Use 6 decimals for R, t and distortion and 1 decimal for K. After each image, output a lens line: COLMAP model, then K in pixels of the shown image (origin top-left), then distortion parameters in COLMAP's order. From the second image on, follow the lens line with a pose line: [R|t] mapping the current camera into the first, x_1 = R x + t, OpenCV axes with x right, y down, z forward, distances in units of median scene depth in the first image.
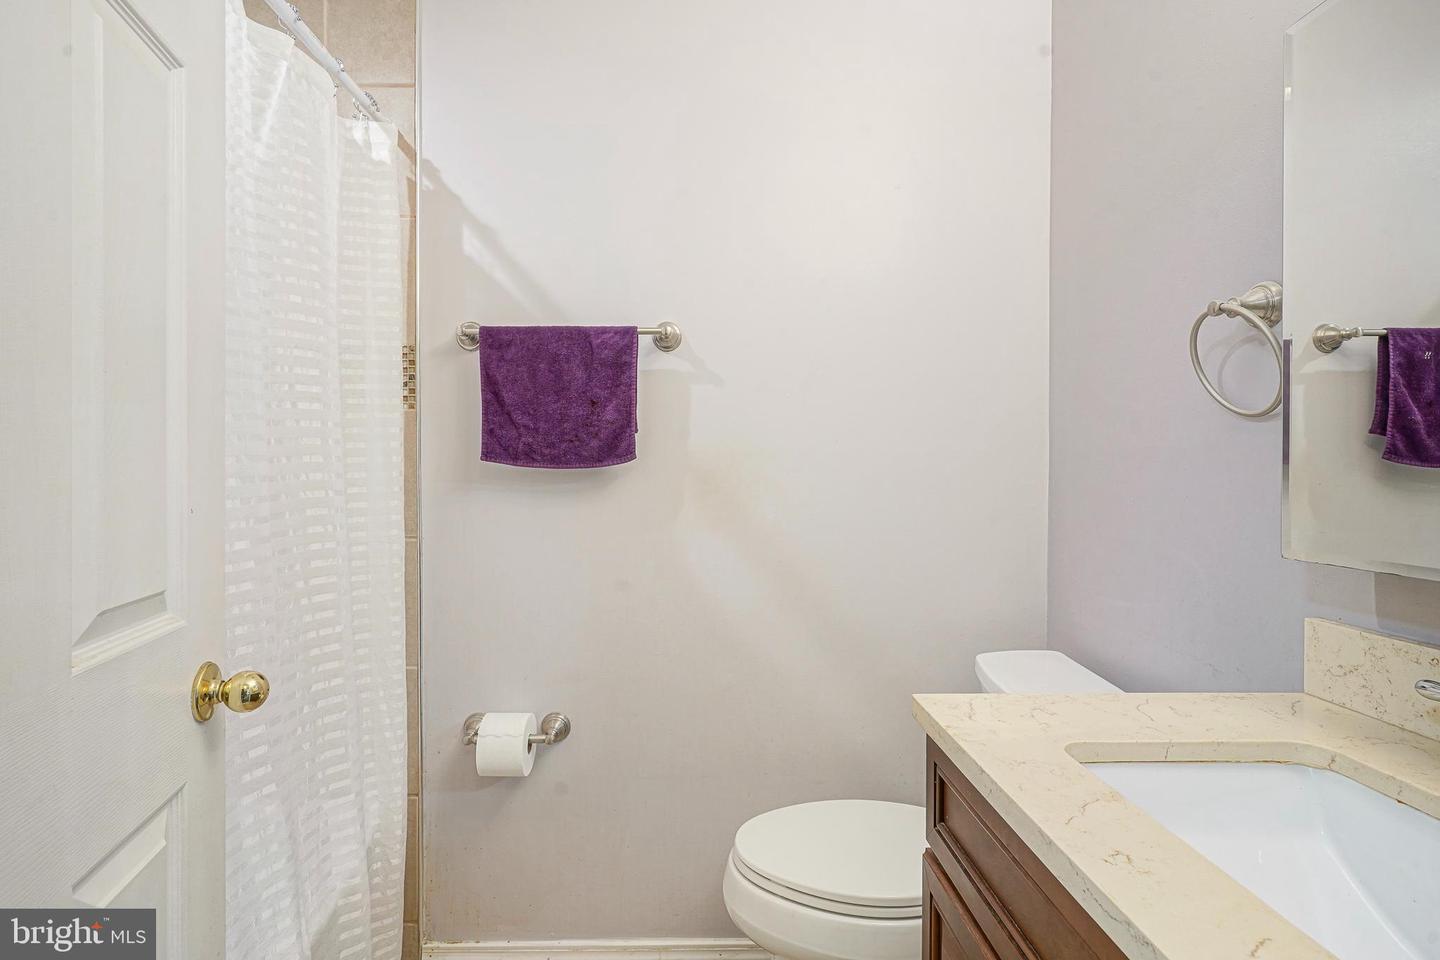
lens RADIAL K [[703.5, 0, 712.2], [0, 703.5, 474.1], [0, 0, 1]] dist [-0.007631, 0.004417]
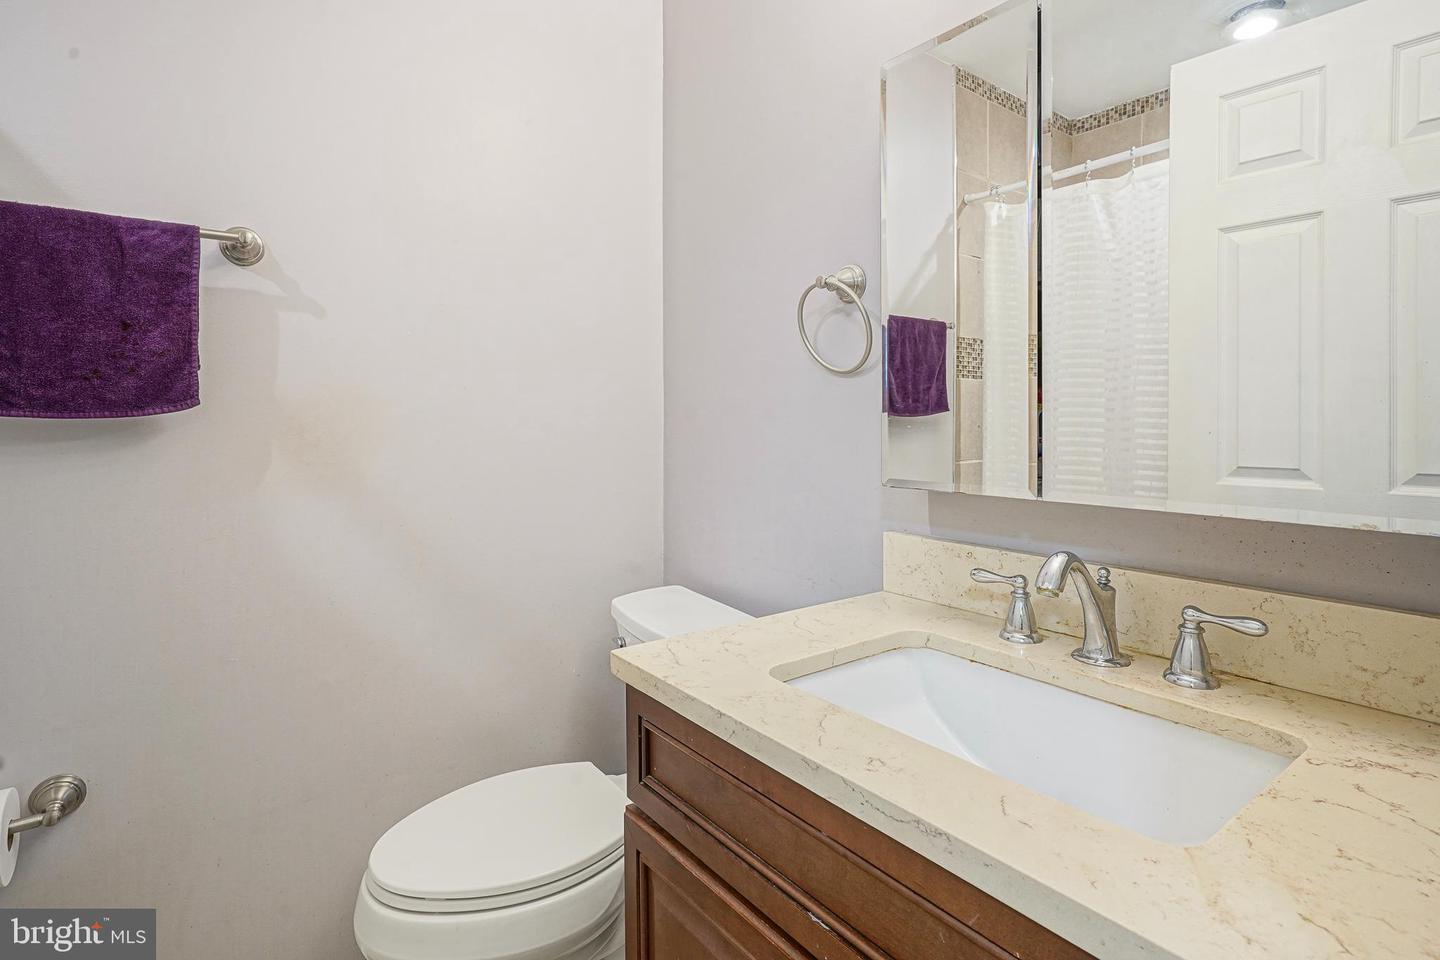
lens RADIAL K [[703.5, 0, 715.8], [0, 703.5, 434.0], [0, 0, 1]] dist [-0.007631, 0.004417]
pose [[0.821567, -0.015501, 0.569901, -0.085649], [0.009387, 0.999863, 0.013662, 0.003905], [-0.570035, -0.005875, 0.821600, 0.082338]]
